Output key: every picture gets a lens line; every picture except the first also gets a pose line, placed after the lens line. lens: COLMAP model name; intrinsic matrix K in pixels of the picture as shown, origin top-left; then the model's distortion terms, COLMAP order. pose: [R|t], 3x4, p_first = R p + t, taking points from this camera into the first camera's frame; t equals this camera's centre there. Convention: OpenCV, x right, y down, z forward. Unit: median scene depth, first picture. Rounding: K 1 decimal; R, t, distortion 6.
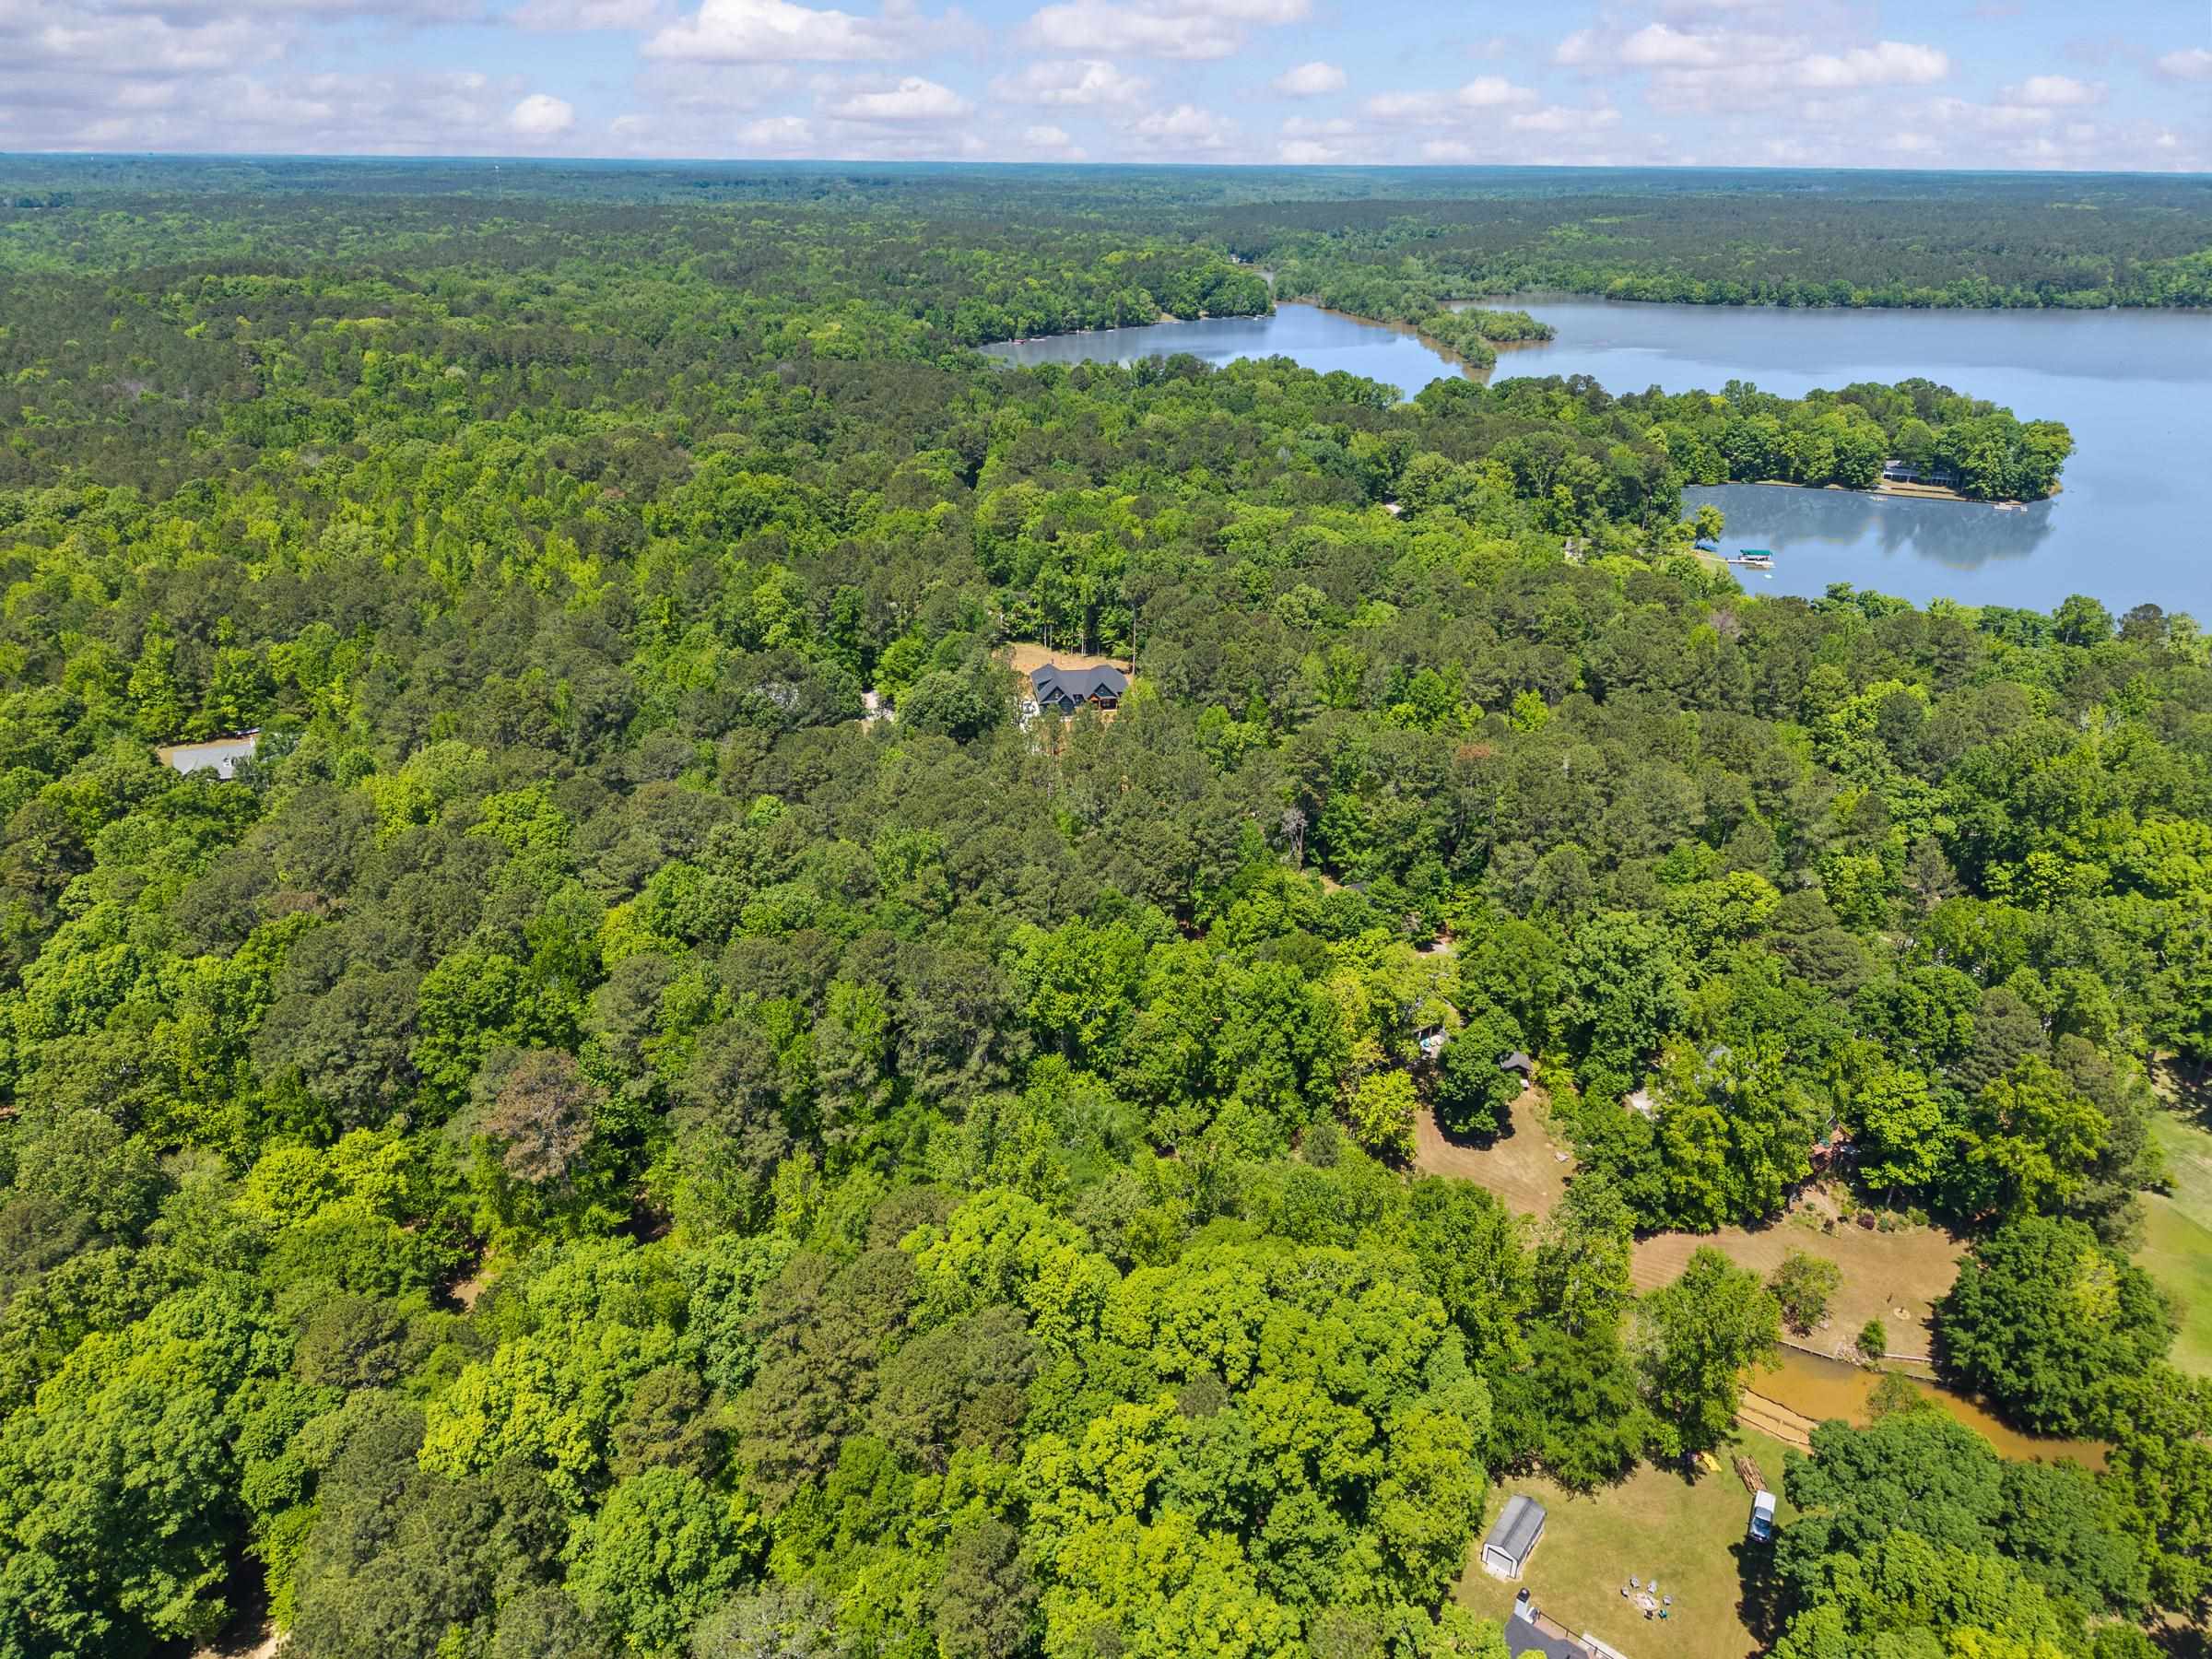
lens RADIAL K [[1480.0, 0, 1104.6], [0, 1480.0, 830.4], [0, 0, 1]] dist [0.015032, -0.009943]
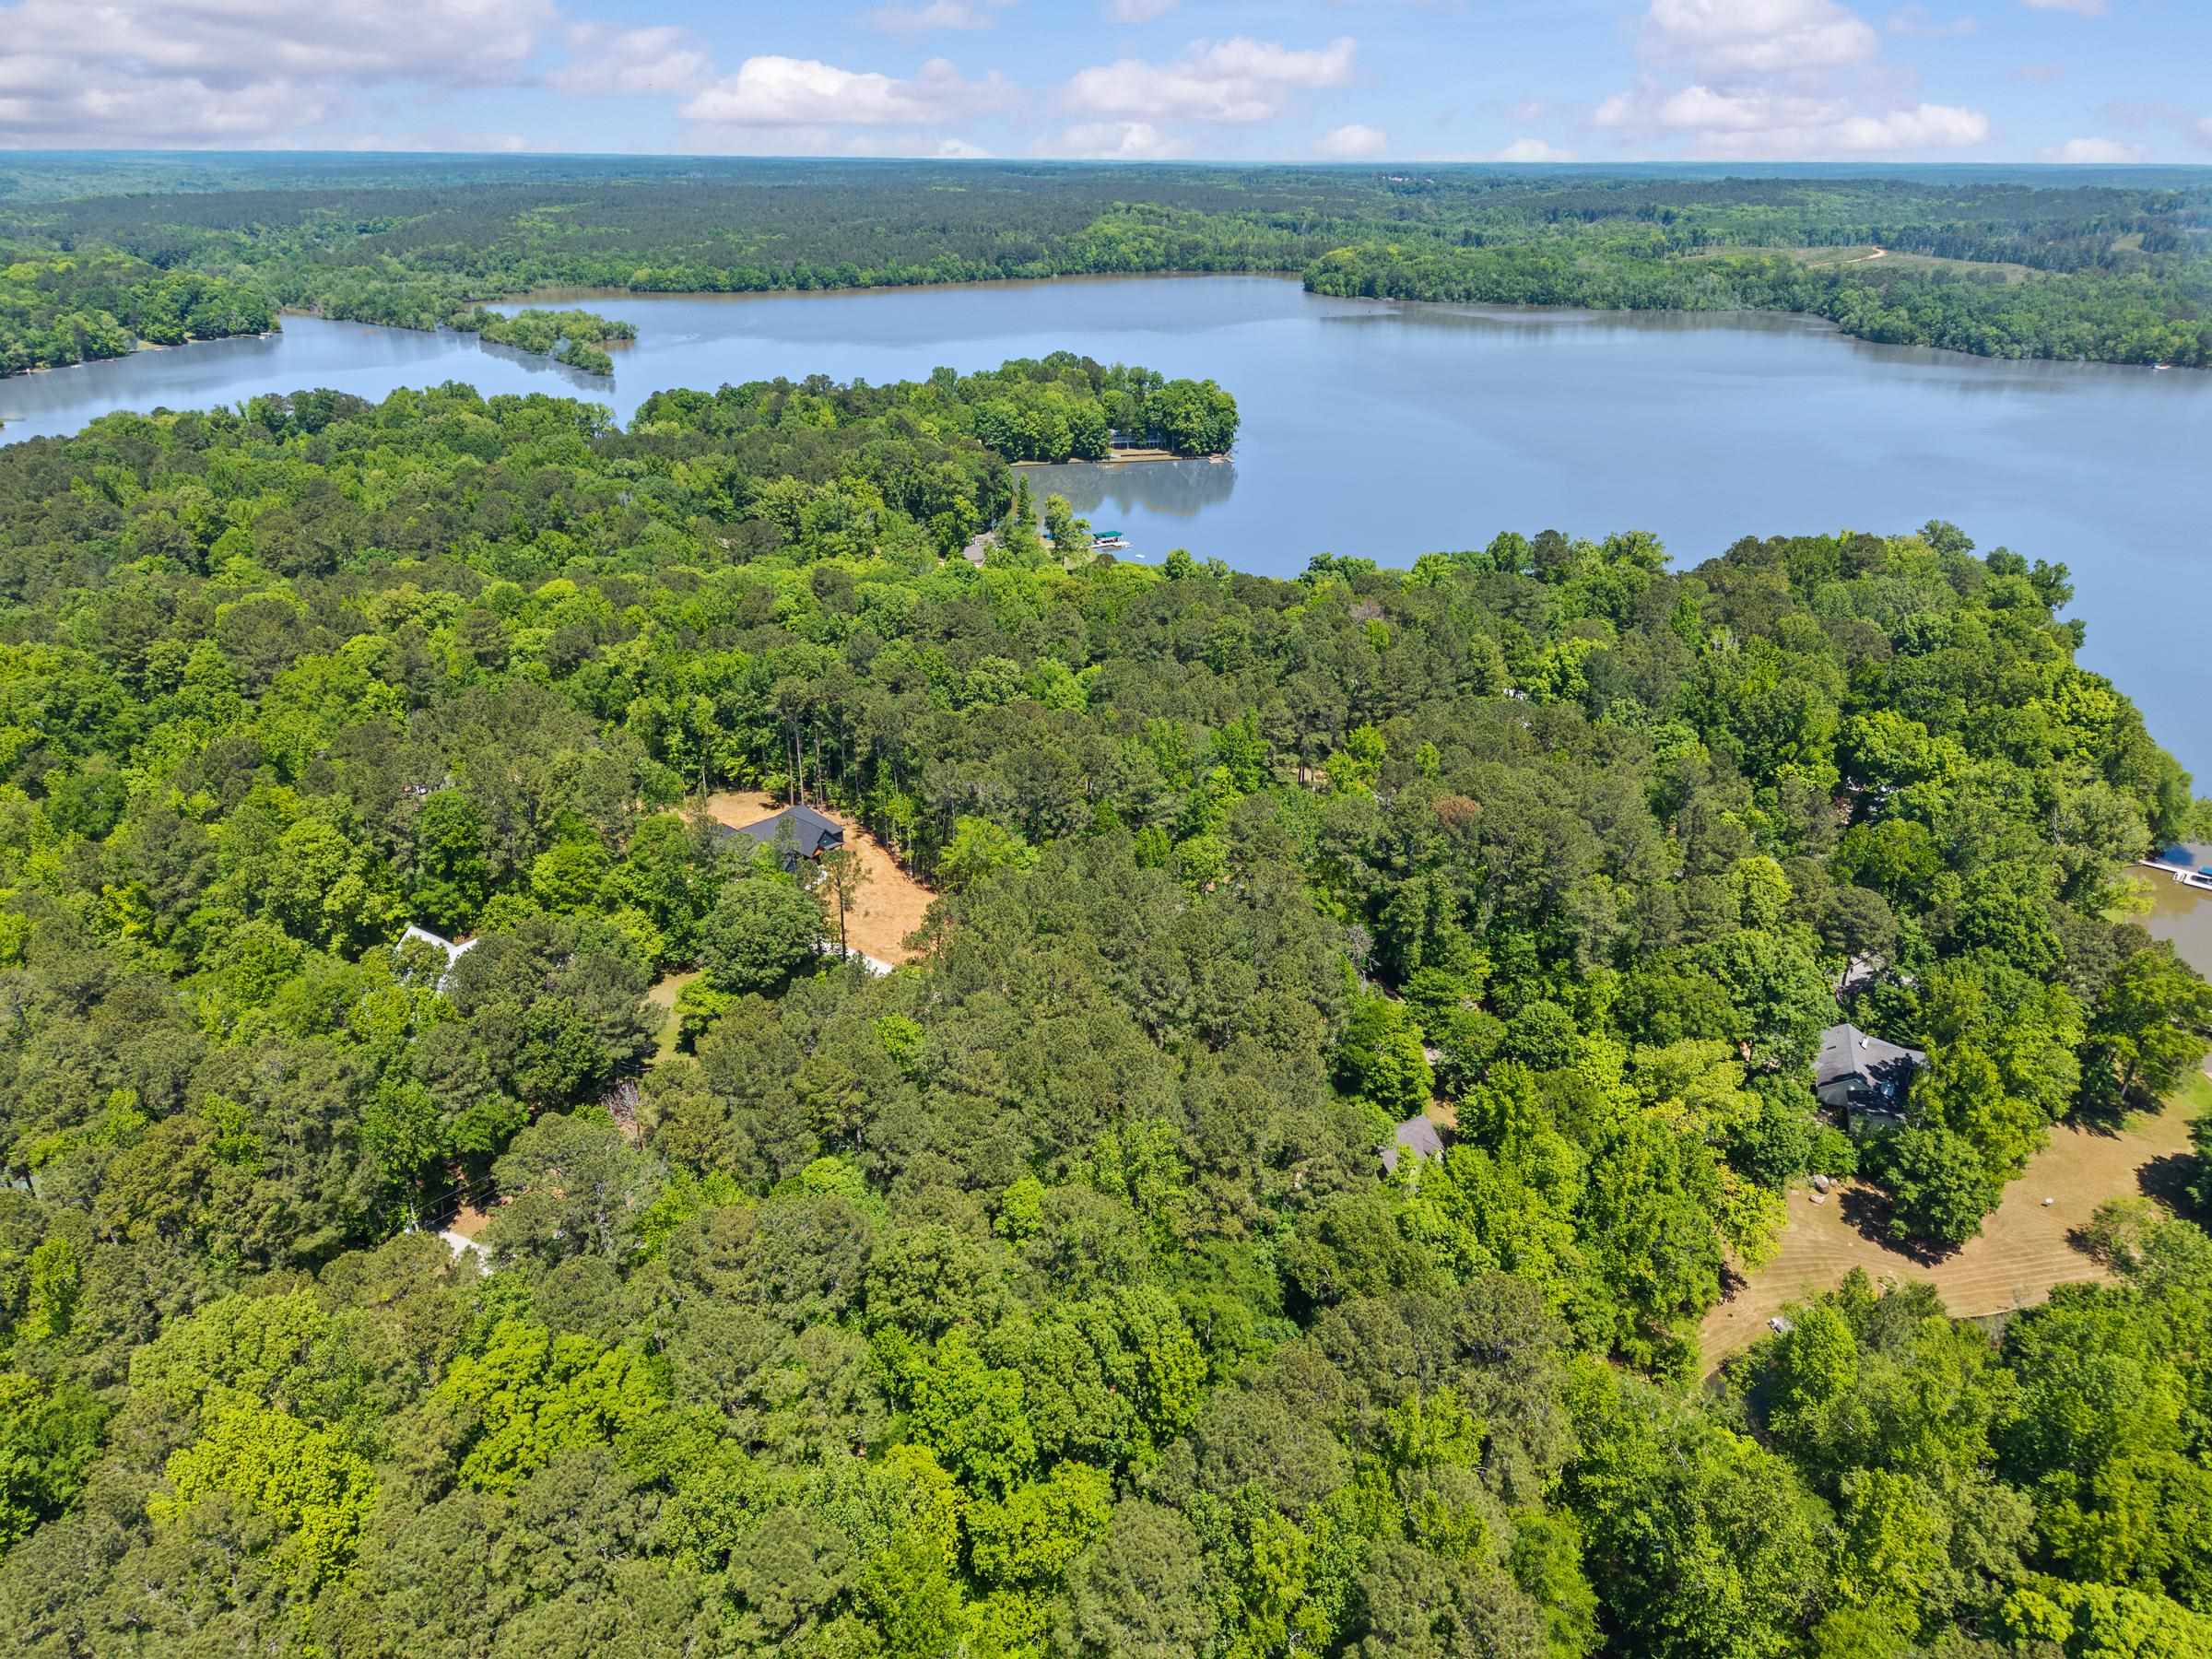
lens RADIAL K [[1480.0, 0, 1104.6], [0, 1480.0, 830.4], [0, 0, 1]] dist [0.015032, -0.009943]
pose [[0.775181, -0.264414, 0.573741, -0.179199], [0.260035, 0.961239, 0.091663, -0.072147], [-0.575739, 0.078137, 0.813891, 0.156614]]
